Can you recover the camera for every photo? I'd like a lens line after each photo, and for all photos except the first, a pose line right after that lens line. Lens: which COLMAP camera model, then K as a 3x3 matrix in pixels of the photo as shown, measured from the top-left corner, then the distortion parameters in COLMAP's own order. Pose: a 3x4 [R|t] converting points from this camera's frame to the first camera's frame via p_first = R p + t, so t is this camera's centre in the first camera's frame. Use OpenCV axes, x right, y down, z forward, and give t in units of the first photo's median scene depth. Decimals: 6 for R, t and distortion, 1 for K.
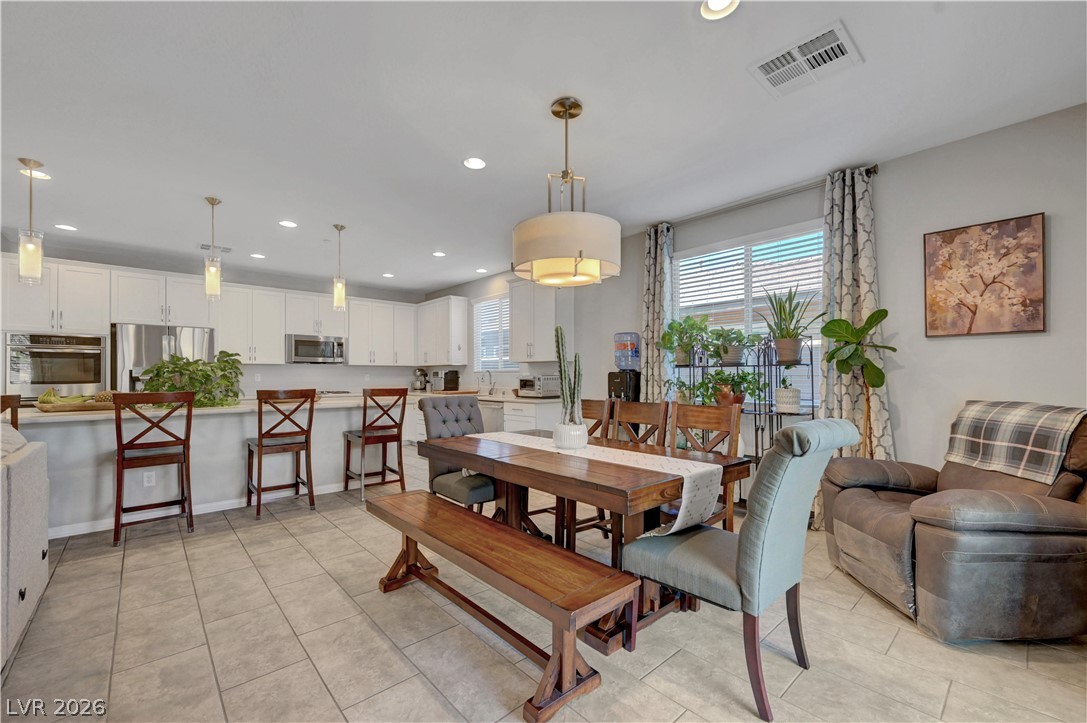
lens RADIAL K [[444.9, 0, 542.2], [0, 444.9, 359.6], [0, 0, 1]] dist [-0.000563, -0.000135]
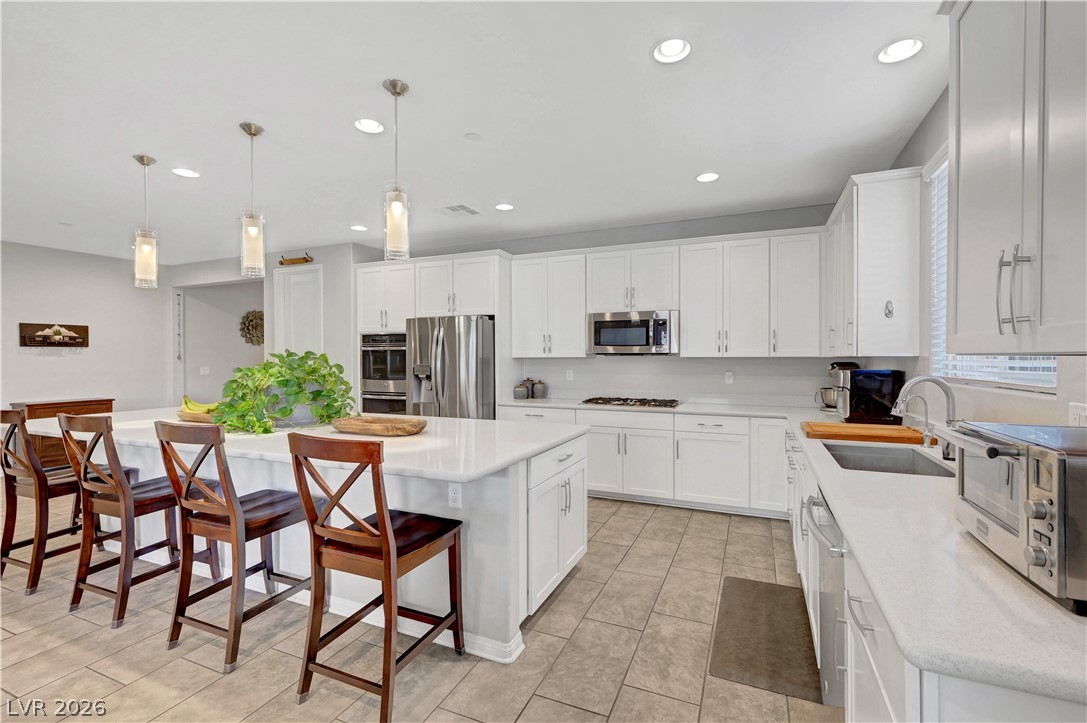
lens RADIAL K [[459.8, 0, 543.5], [0, 459.8, 361.5], [0, 0, 1]] dist [0.000926, -0.000130]
pose [[0.405228, 0.008798, -0.914173, 0.048111], [0.033286, 0.999149, 0.024371, -0.003207], [0.913609, -0.040305, 0.404590, 0.644489]]
